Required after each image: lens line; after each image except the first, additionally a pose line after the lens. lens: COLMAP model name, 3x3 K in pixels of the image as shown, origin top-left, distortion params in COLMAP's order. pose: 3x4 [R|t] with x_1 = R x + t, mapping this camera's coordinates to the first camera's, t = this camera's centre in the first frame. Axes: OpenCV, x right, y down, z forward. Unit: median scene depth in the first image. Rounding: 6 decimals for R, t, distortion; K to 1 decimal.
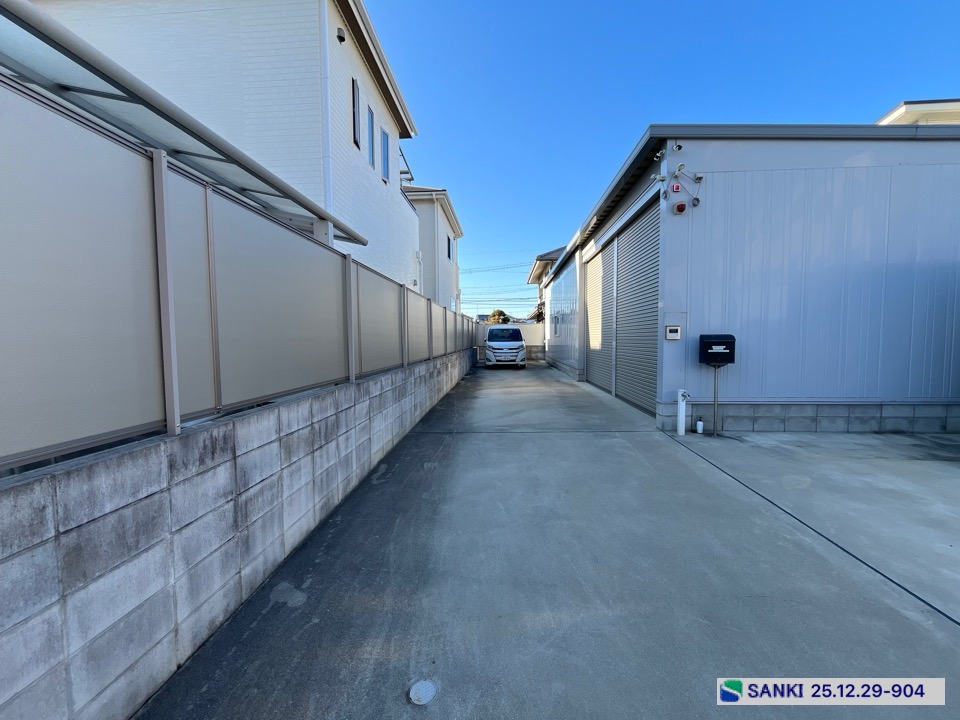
lens RADIAL K [[389.1, 0, 477.0], [0, 389.1, 360.7], [0, 0, 1]] dist [-0.002879, -0.000153]
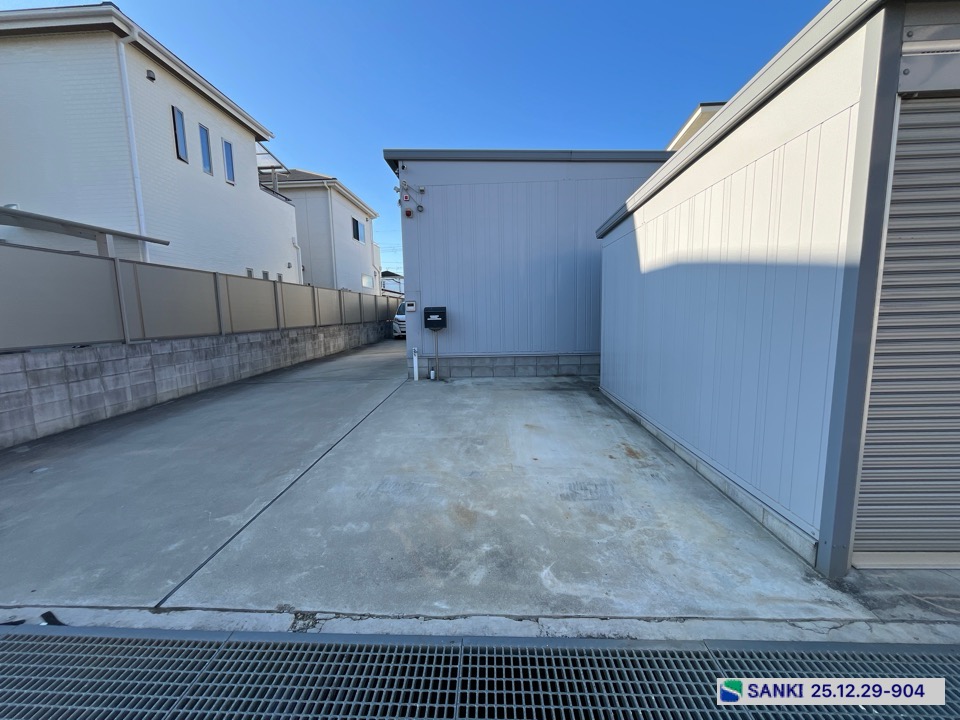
lens RADIAL K [[389.1, 0, 477.0], [0, 389.1, 360.7], [0, 0, 1]] dist [-0.002879, -0.000153]
pose [[0.999469, -0.018920, 0.026523, 0.694459], [0.017074, 0.997526, 0.068187, 0.029715], [-0.027747, -0.067698, 0.997320, -0.379439]]
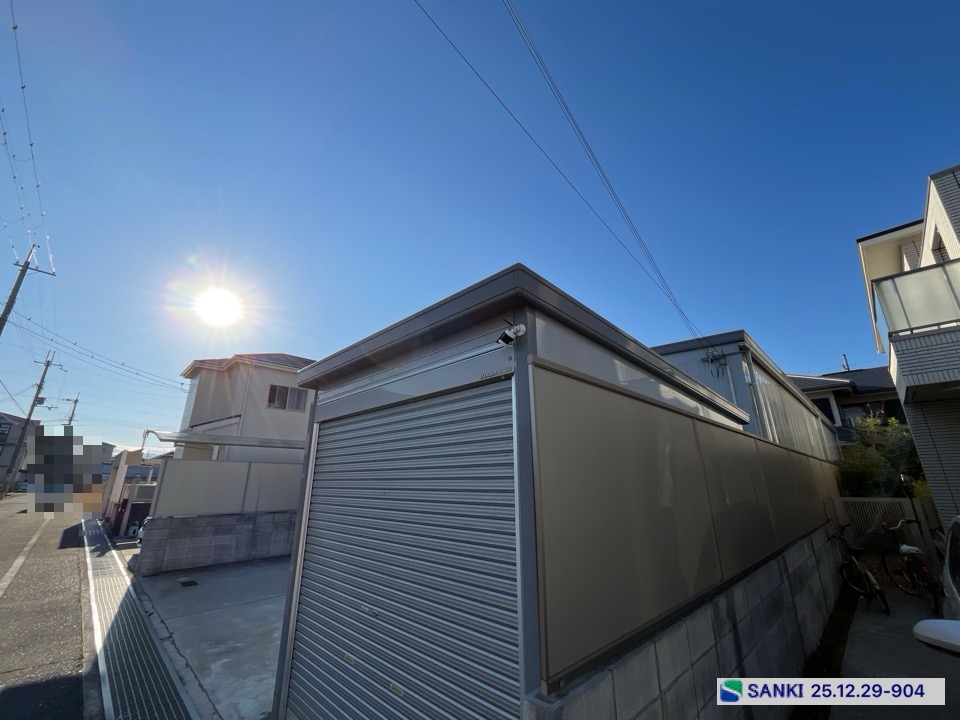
lens RADIAL K [[389.1, 0, 477.0], [0, 389.1, 360.7], [0, 0, 1]] dist [-0.002879, -0.000153]
pose [[0.750942, -0.190081, -0.632421, 1.734729], [-0.043374, 0.941413, -0.334455, -0.050115], [0.658943, 0.278587, 0.698702, -0.377939]]
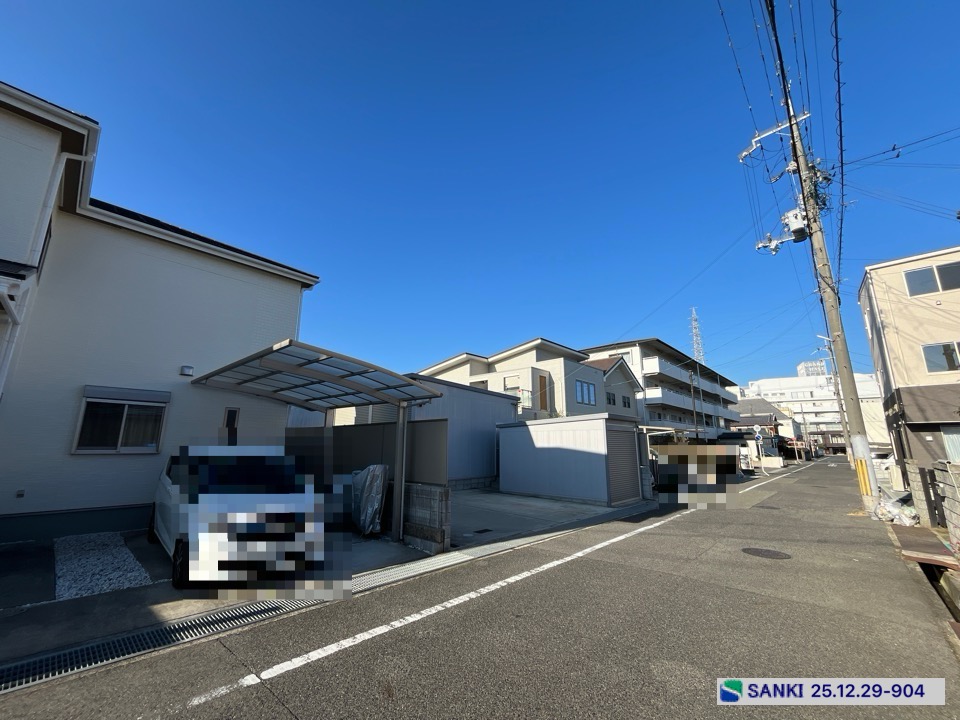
lens RADIAL K [[389.1, 0, 477.0], [0, 389.1, 360.7], [0, 0, 1]] dist [-0.002879, -0.000153]
pose [[0.625214, 0.178445, 0.759779, -1.263706], [0.032305, 0.966759, -0.253640, -0.001025], [-0.779784, 0.183124, 0.598667, -0.914972]]
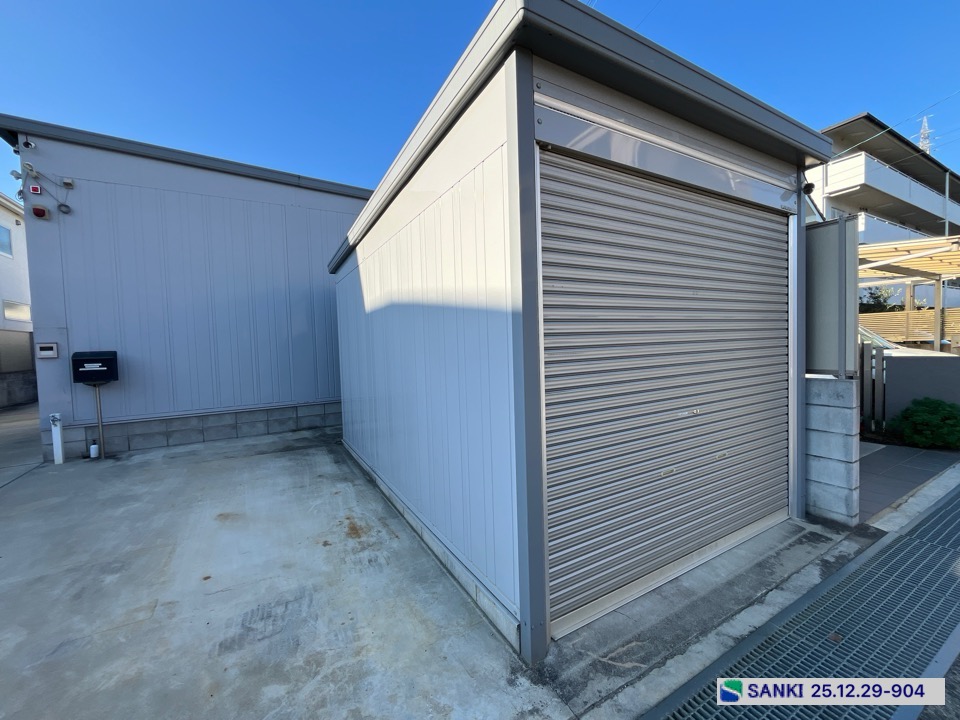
lens RADIAL K [[389.1, 0, 477.0], [0, 389.1, 360.7], [0, 0, 1]] dist [-0.002879, -0.000153]
pose [[0.833873, -0.043626, 0.550229, 0.834498], [0.057618, 0.998305, -0.008168, 0.015336], [-0.548940, 0.038514, 0.834974, -0.285141]]
